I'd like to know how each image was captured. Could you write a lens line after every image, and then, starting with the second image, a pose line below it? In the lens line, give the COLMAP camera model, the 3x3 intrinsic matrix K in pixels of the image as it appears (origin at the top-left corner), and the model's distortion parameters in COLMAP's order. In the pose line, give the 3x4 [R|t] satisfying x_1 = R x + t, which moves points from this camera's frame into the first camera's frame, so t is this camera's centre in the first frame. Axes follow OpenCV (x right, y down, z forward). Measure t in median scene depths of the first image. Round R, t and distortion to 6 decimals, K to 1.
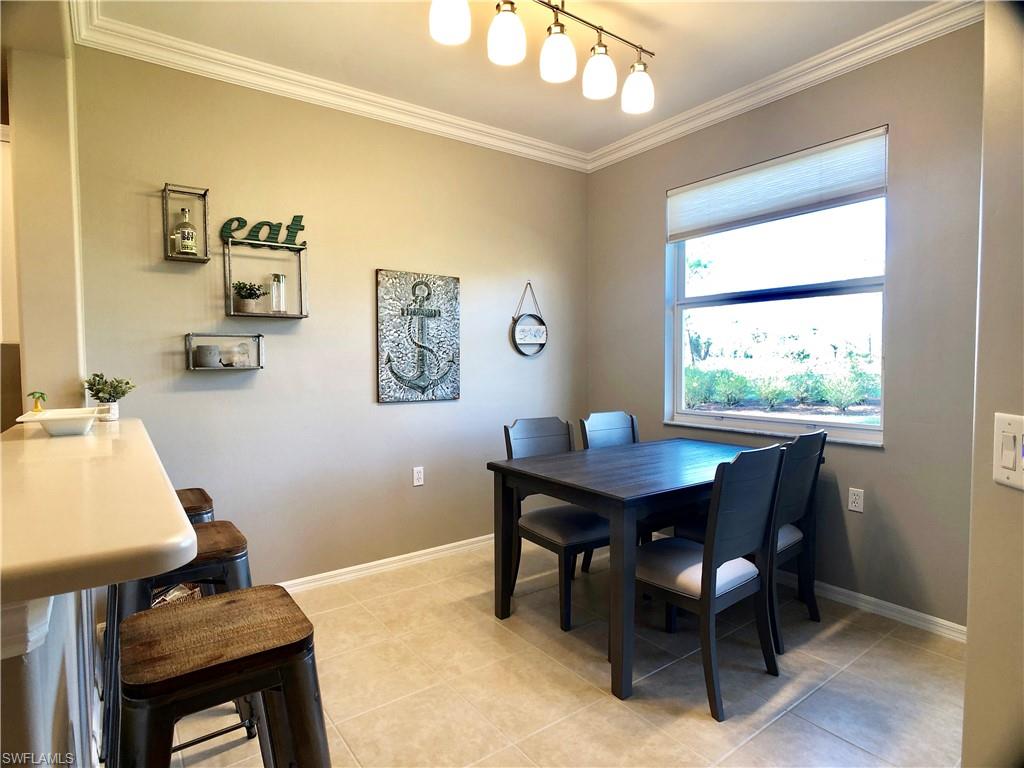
lens RADIAL K [[557.1, 0, 509.1], [0, 557.1, 379.9], [0, 0, 1]] dist [-0.005644, 0.000883]
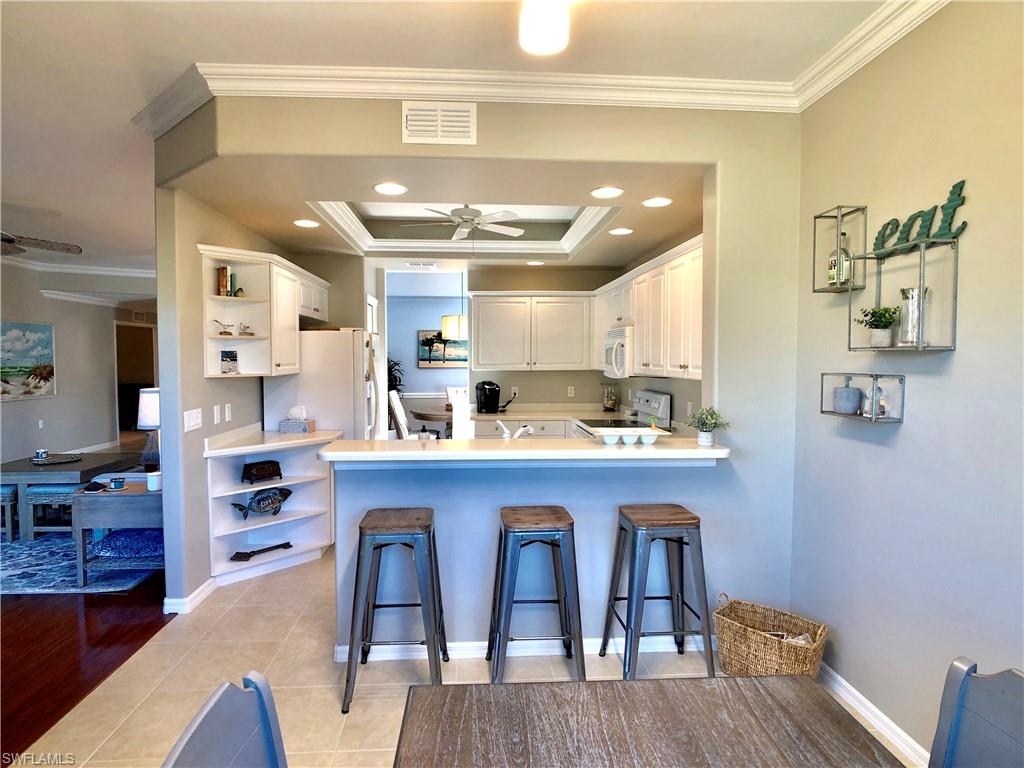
lens RADIAL K [[613.2, 0, 513.6], [0, 613.2, 381.9], [0, 0, 1]] dist [-0.002193, -0.000060]
pose [[-0.524654, 0.040682, -0.850343, 0.482306], [-0.035402, 0.996951, 0.069538, -0.109081], [0.850579, 0.066587, -0.521614, 0.983996]]
